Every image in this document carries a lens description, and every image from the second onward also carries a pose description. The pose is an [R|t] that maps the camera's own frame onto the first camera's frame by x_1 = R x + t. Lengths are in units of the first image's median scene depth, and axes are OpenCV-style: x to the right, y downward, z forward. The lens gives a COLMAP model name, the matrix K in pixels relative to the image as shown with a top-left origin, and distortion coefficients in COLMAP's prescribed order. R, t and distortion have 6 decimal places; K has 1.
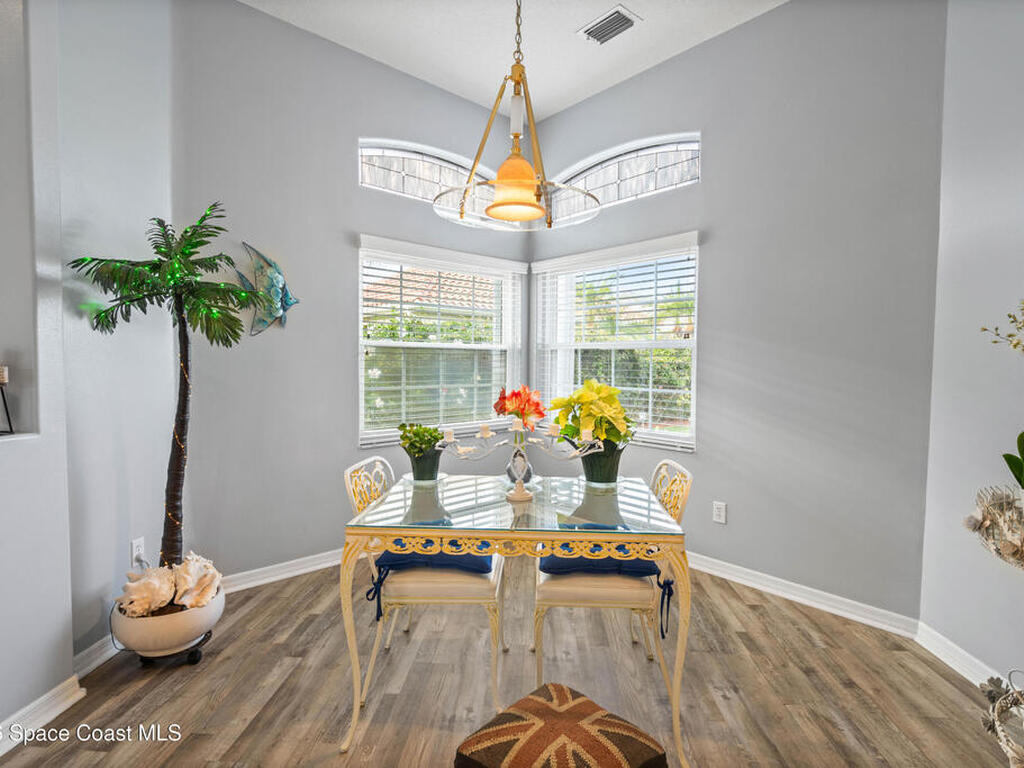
lens RADIAL K [[522.2, 0, 512.1], [0, 522.2, 380.1], [0, 0, 1]] dist [0.004740, 0.000922]
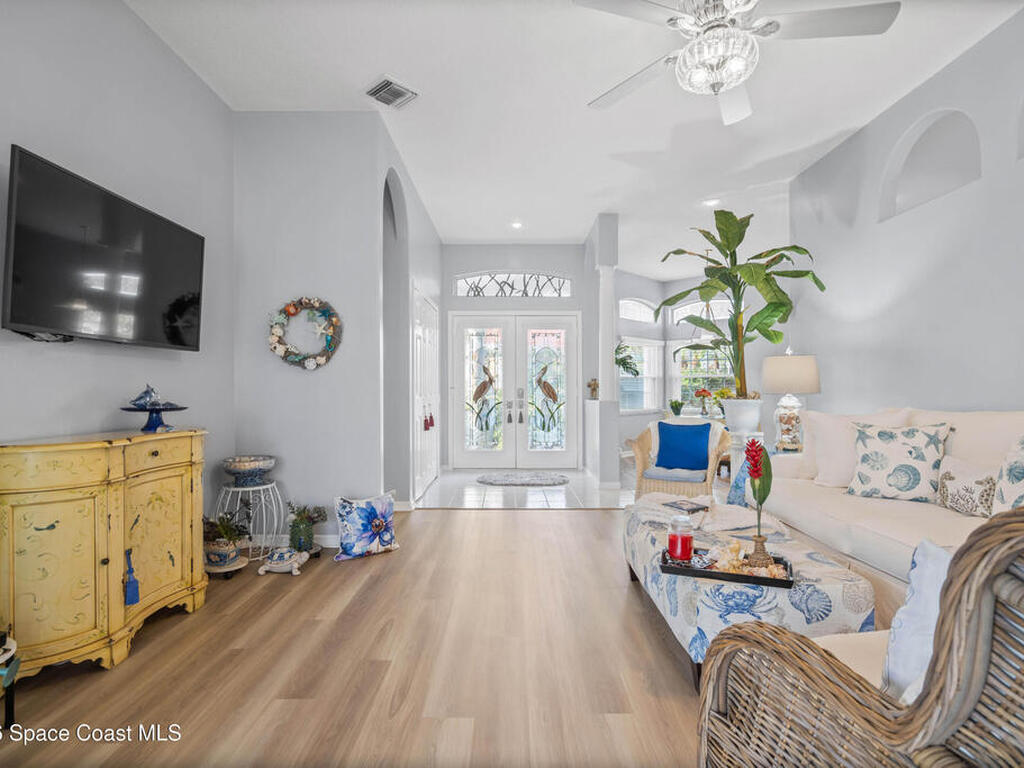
lens RADIAL K [[525.1, 0, 509.1], [0, 525.1, 393.9], [0, 0, 1]] dist [-0.011003, 0.014869]
pose [[0.998706, -0.009127, 0.050028, -1.474569], [0.010693, 0.999458, -0.031127, 0.146970], [-0.049717, 0.031622, 0.998263, -2.448029]]
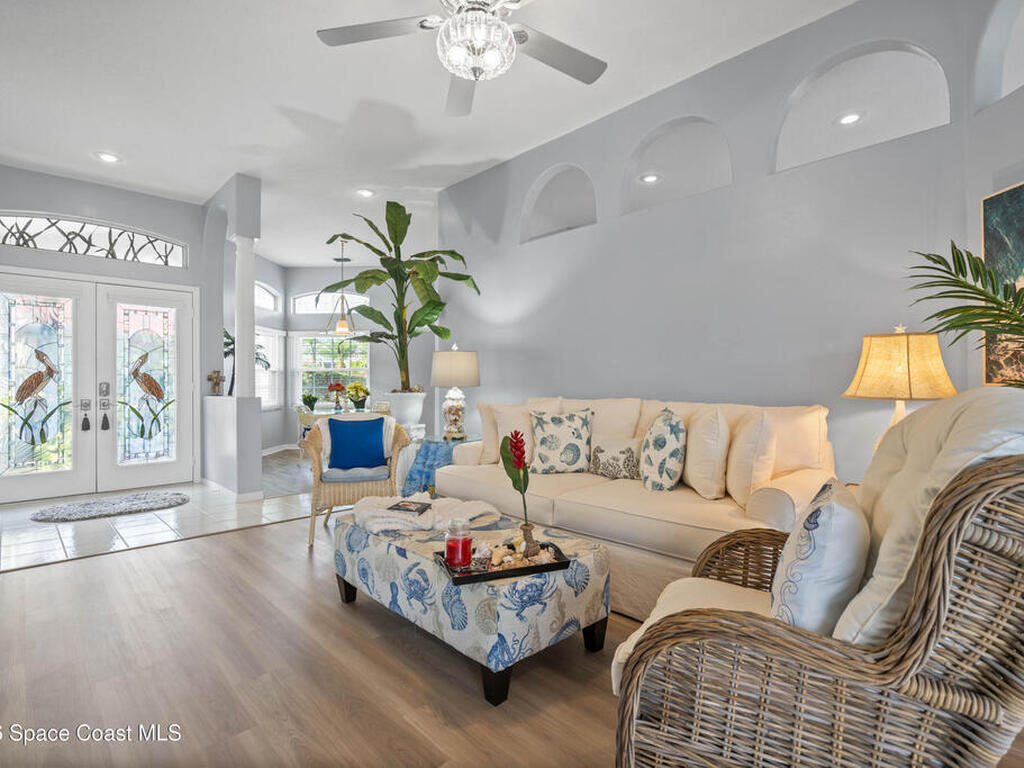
lens RADIAL K [[522.2, 0, 511.7], [0, 522.2, 386.6], [0, 0, 1]] dist [-0.005398, 0.001632]
pose [[0.685423, -0.015024, 0.727990, -1.700420], [0.037801, 0.999173, -0.014970, 0.136639], [-0.727164, 0.037780, 0.685424, -2.168638]]
